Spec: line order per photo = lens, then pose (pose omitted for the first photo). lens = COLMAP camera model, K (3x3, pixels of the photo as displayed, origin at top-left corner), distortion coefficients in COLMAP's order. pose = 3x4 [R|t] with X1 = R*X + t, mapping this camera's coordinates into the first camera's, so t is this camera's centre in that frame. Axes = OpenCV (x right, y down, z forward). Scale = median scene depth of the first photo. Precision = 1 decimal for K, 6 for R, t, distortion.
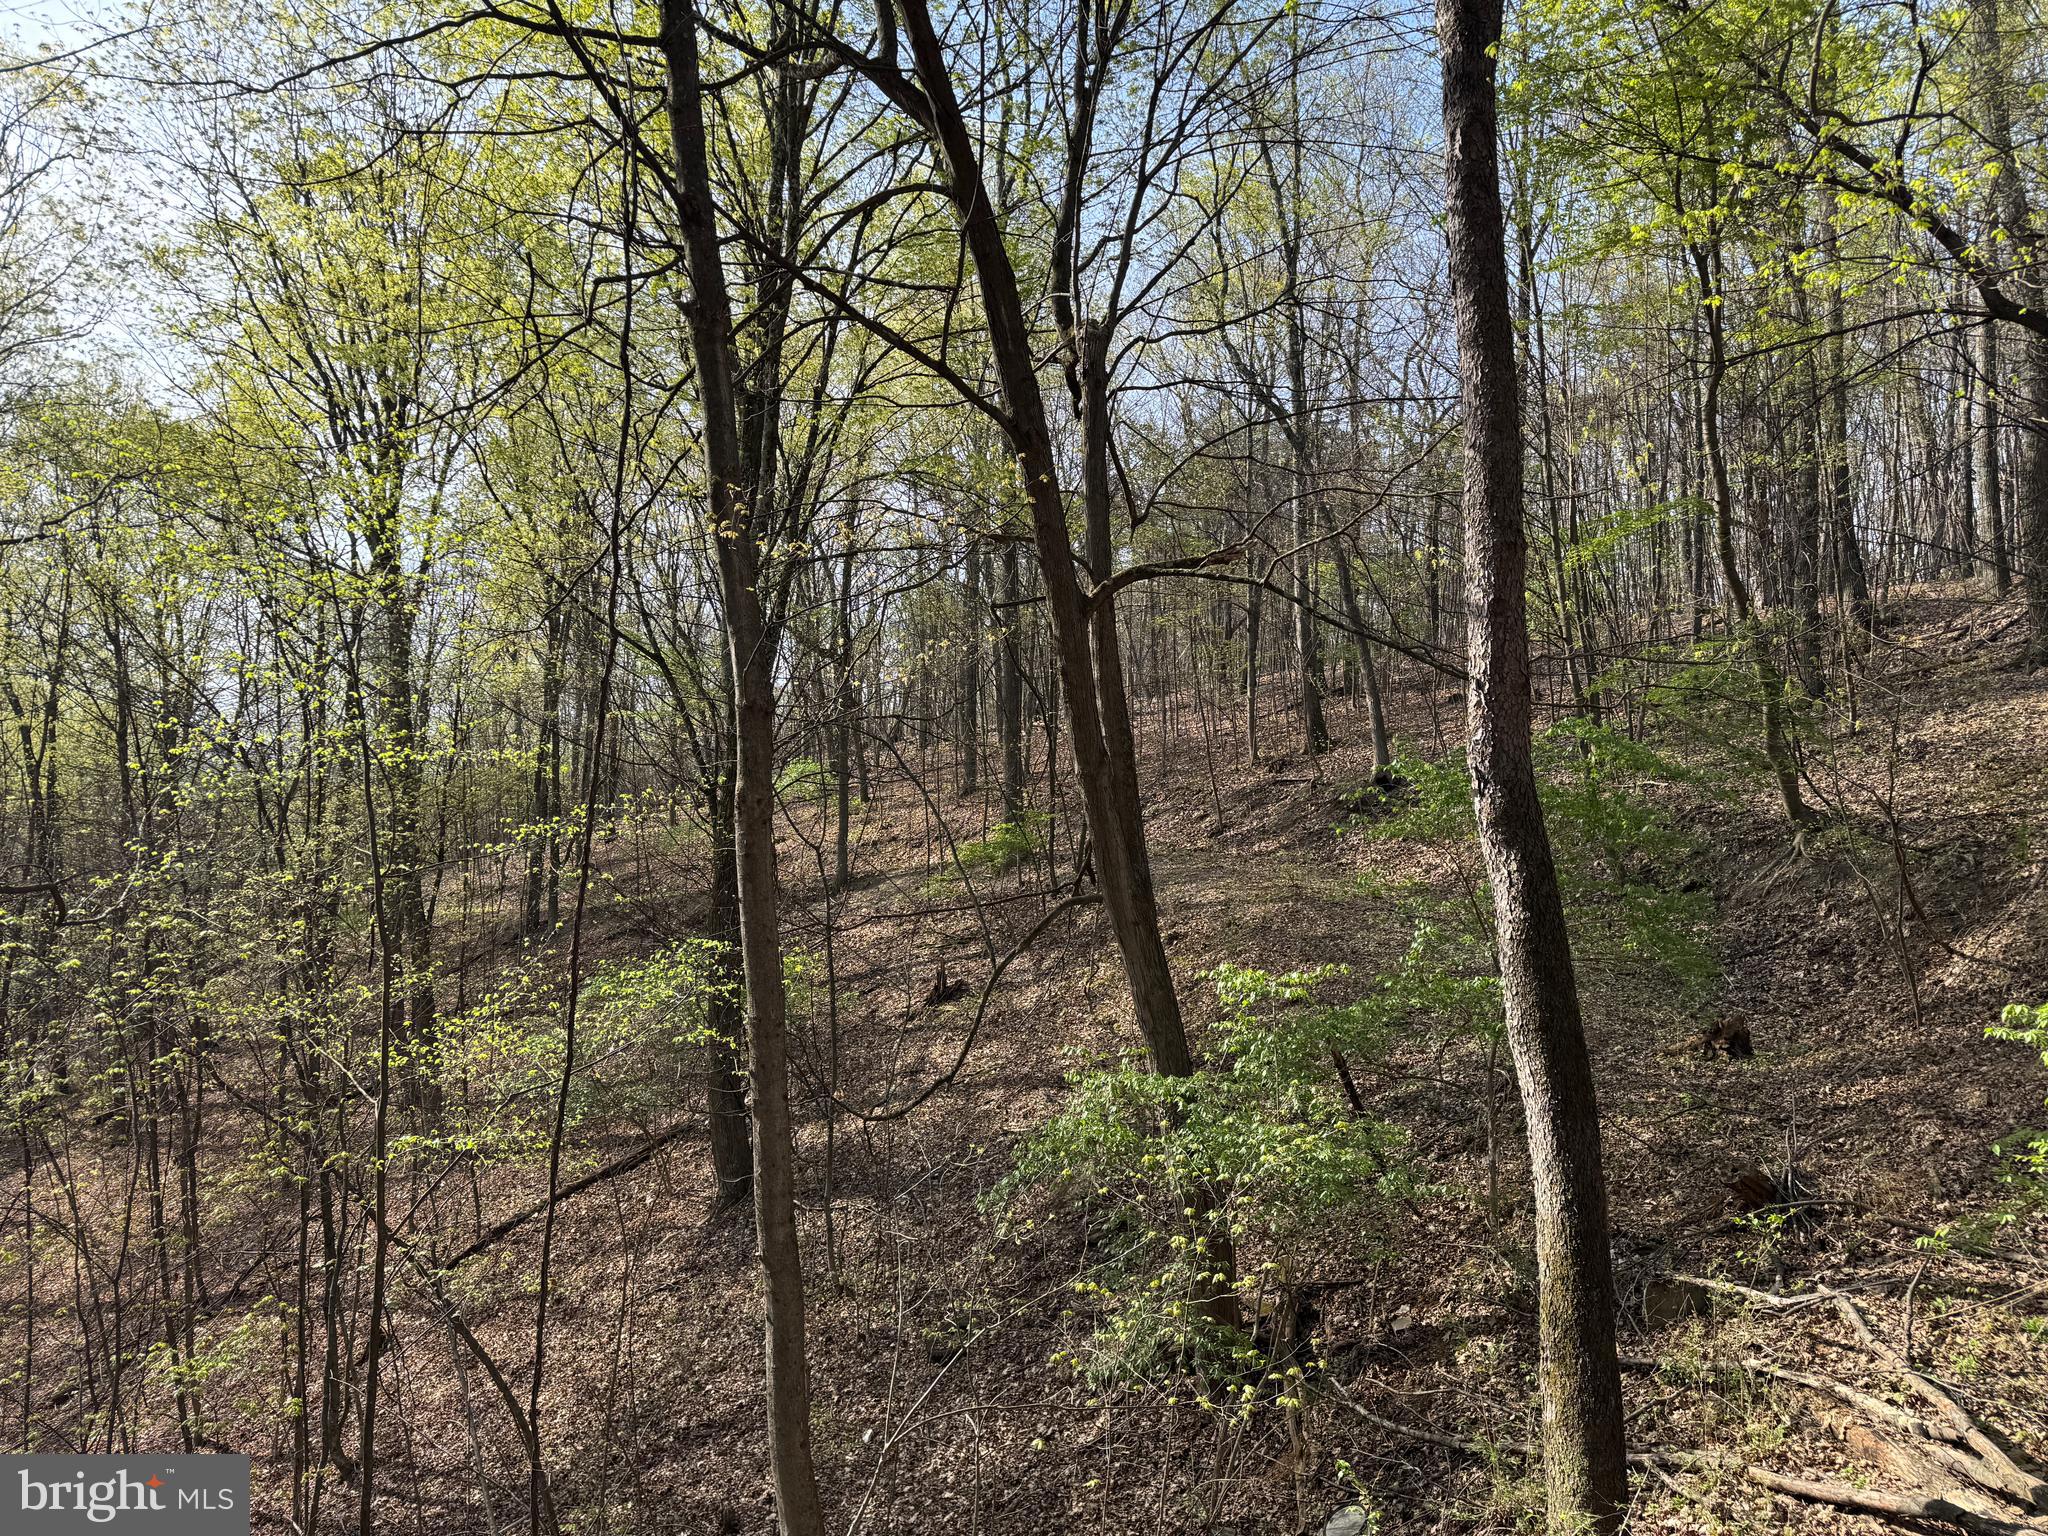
lens RADIAL K [[1439.6, 0, 1032.7], [0, 1439.6, 758.0], [0, 0, 1]] dist [0.025483, -0.020145]
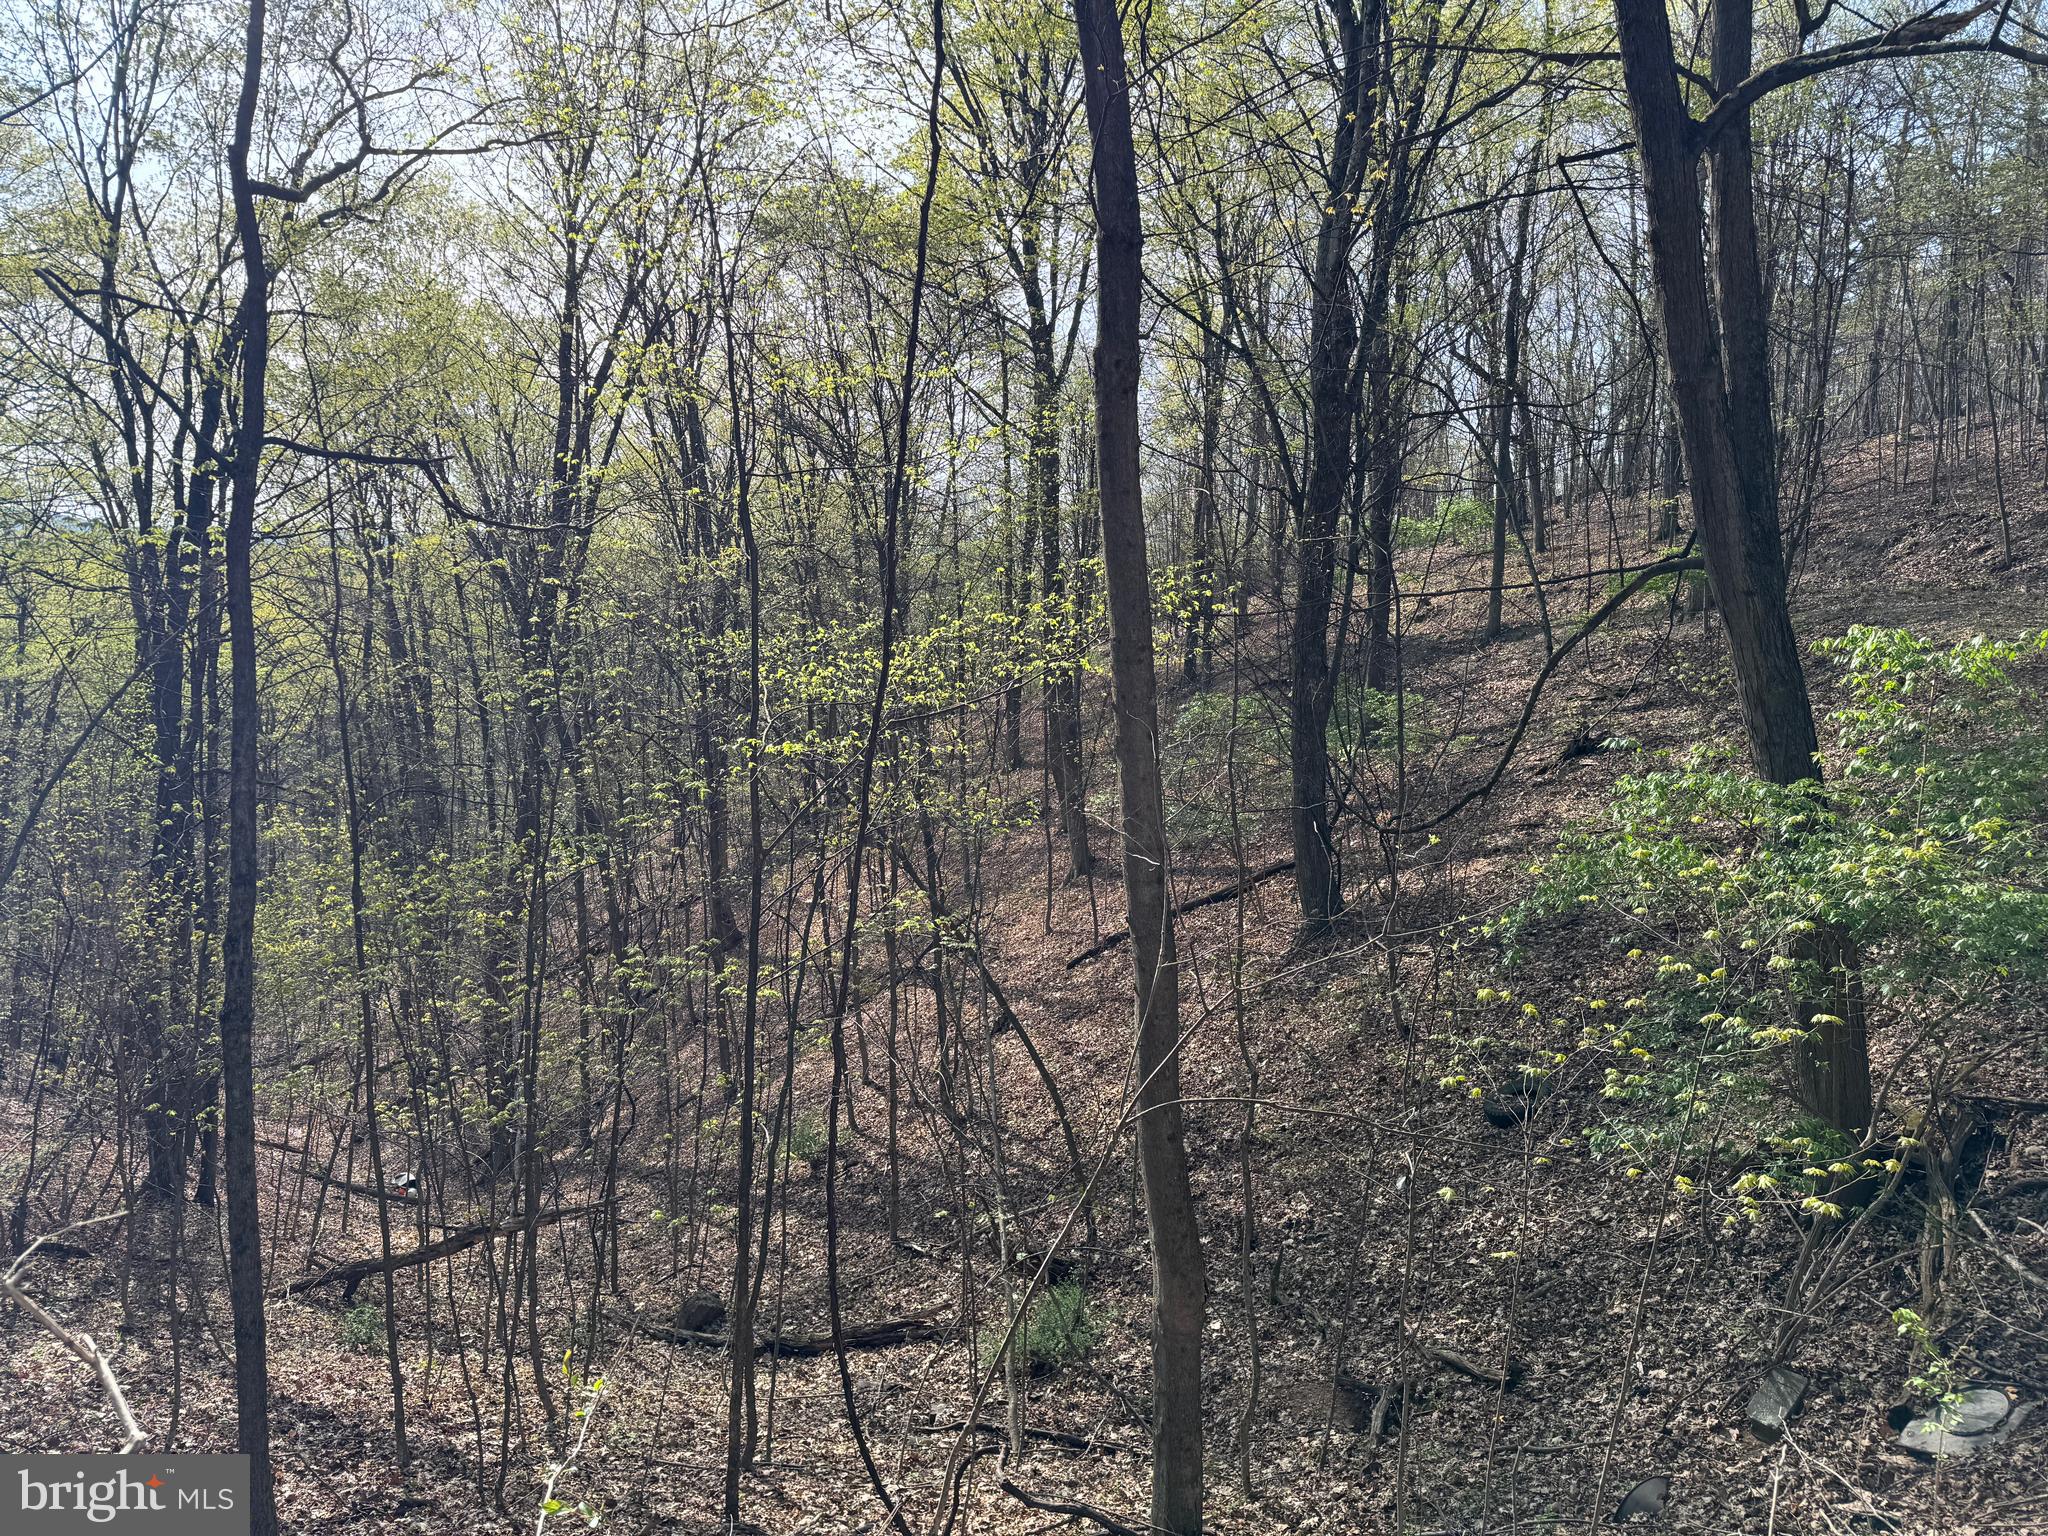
lens RADIAL K [[1432.6, 0, 1029.3], [0, 1432.6, 759.9], [0, 0, 1]] dist [0.065630, -0.071071]
pose [[0.885223, 0.059838, -0.461301, 0.129958], [0.011817, 0.988479, 0.150897, 0.117927], [0.465016, -0.139029, 0.874317, 0.239643]]
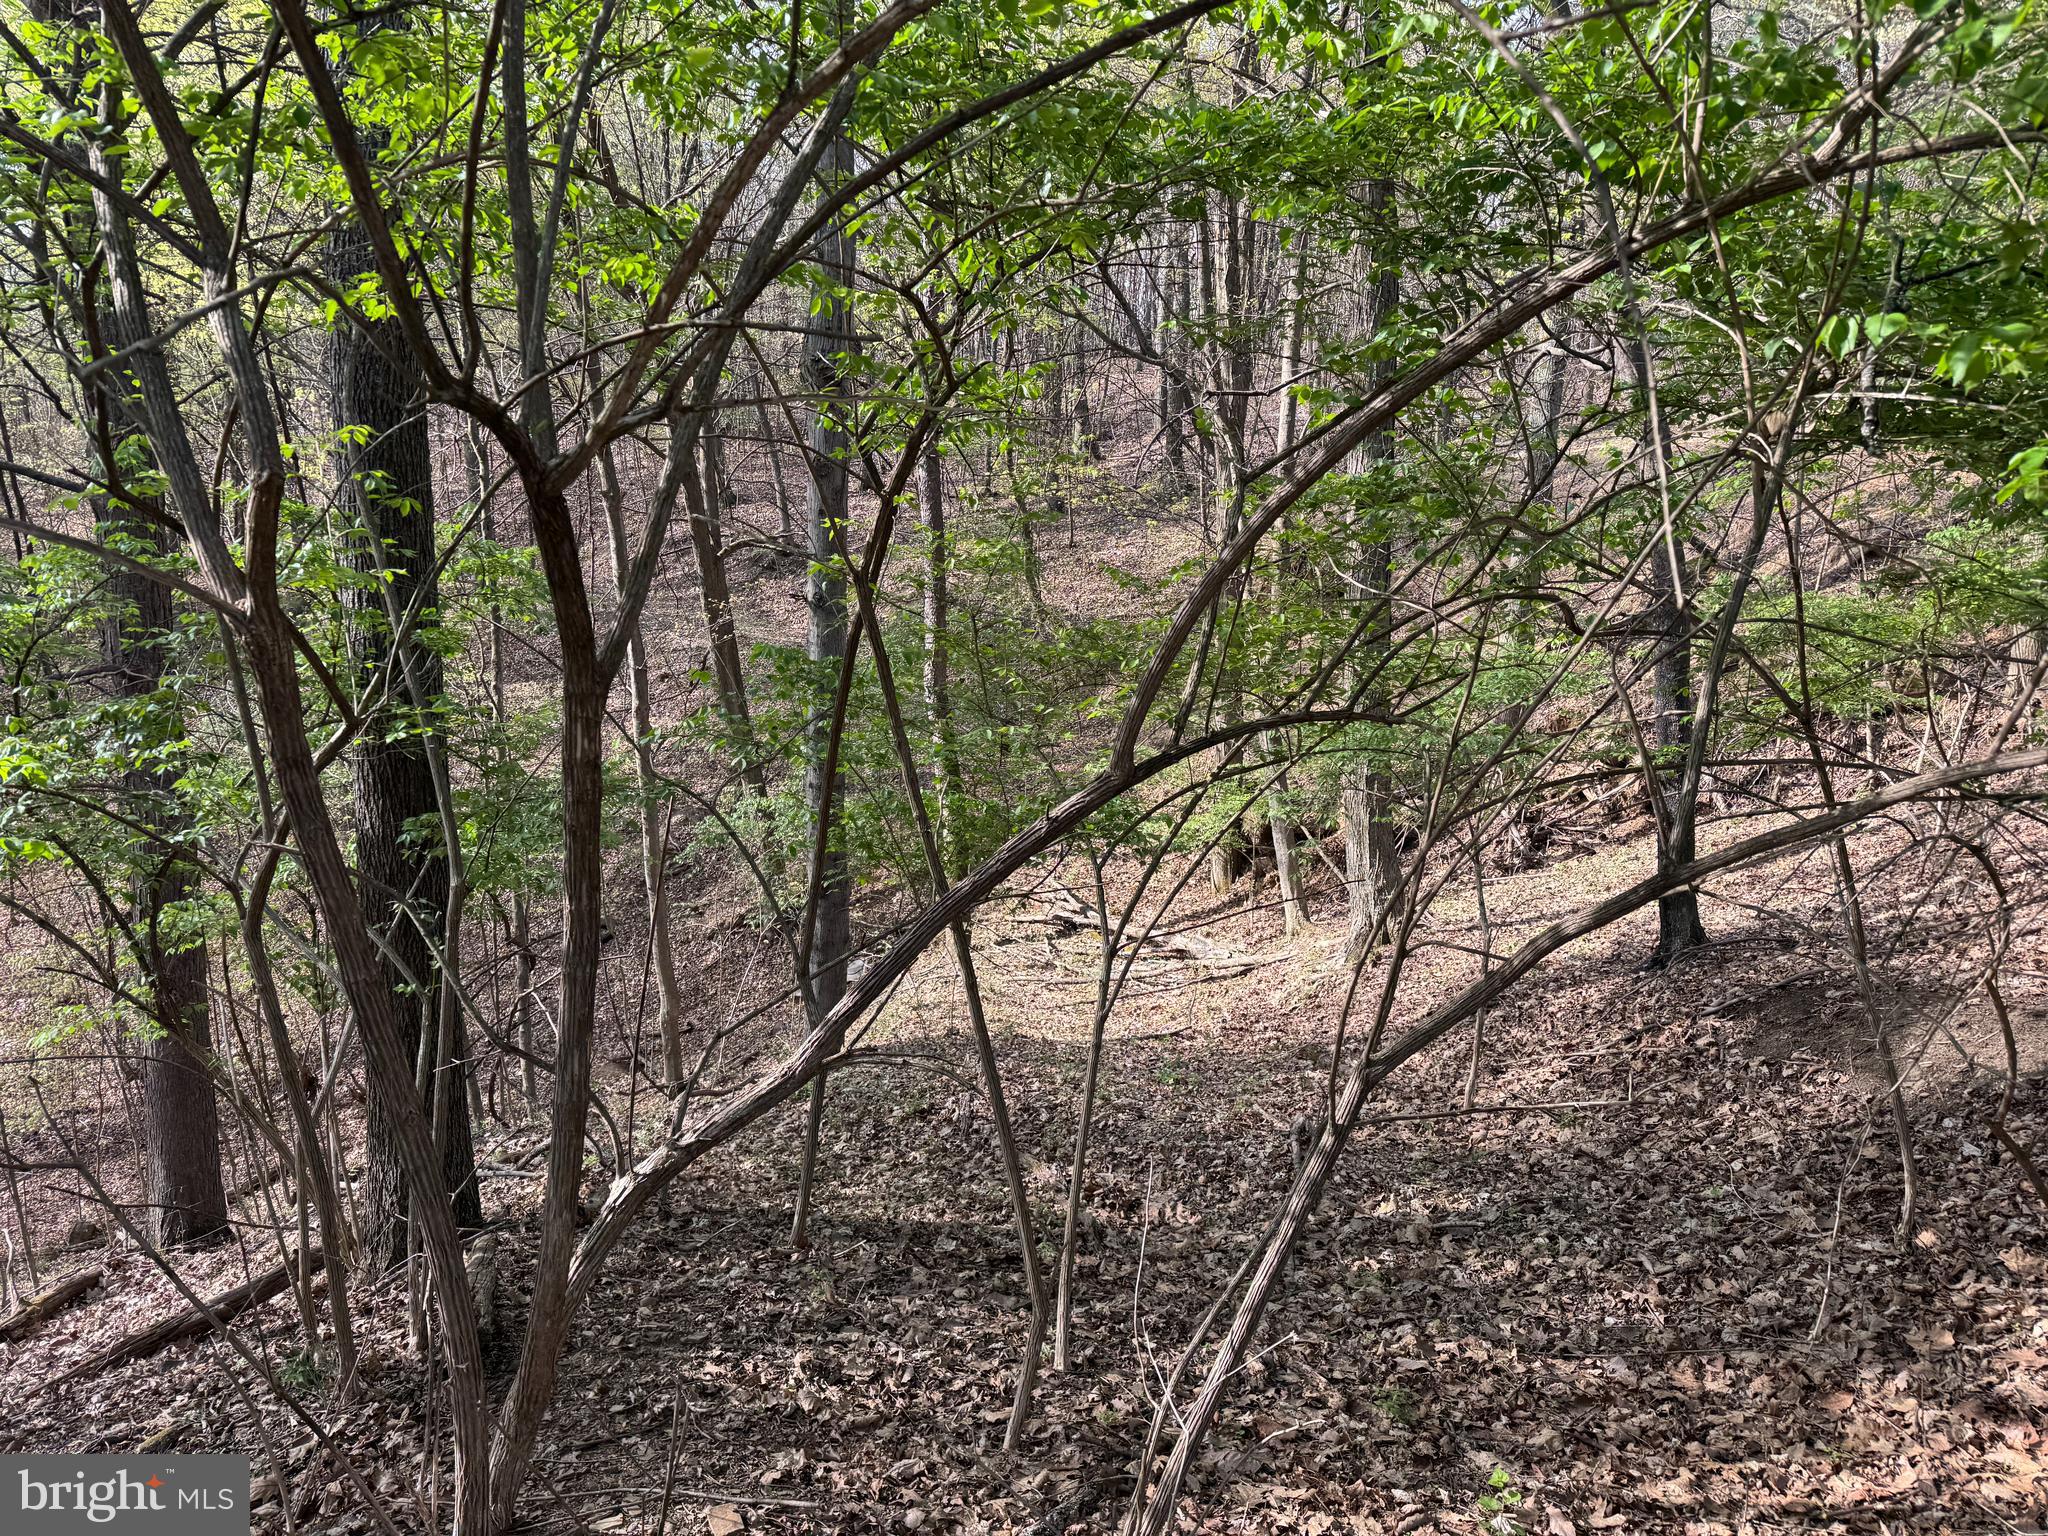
lens RADIAL K [[1439.6, 0, 1032.7], [0, 1439.6, 758.0], [0, 0, 1]] dist [0.025483, -0.020145]
pose [[0.889111, -0.062012, 0.453471, -0.668311], [-0.056051, 0.968569, 0.242349, -0.472238], [-0.454246, -0.240893, 0.857689, -1.278870]]
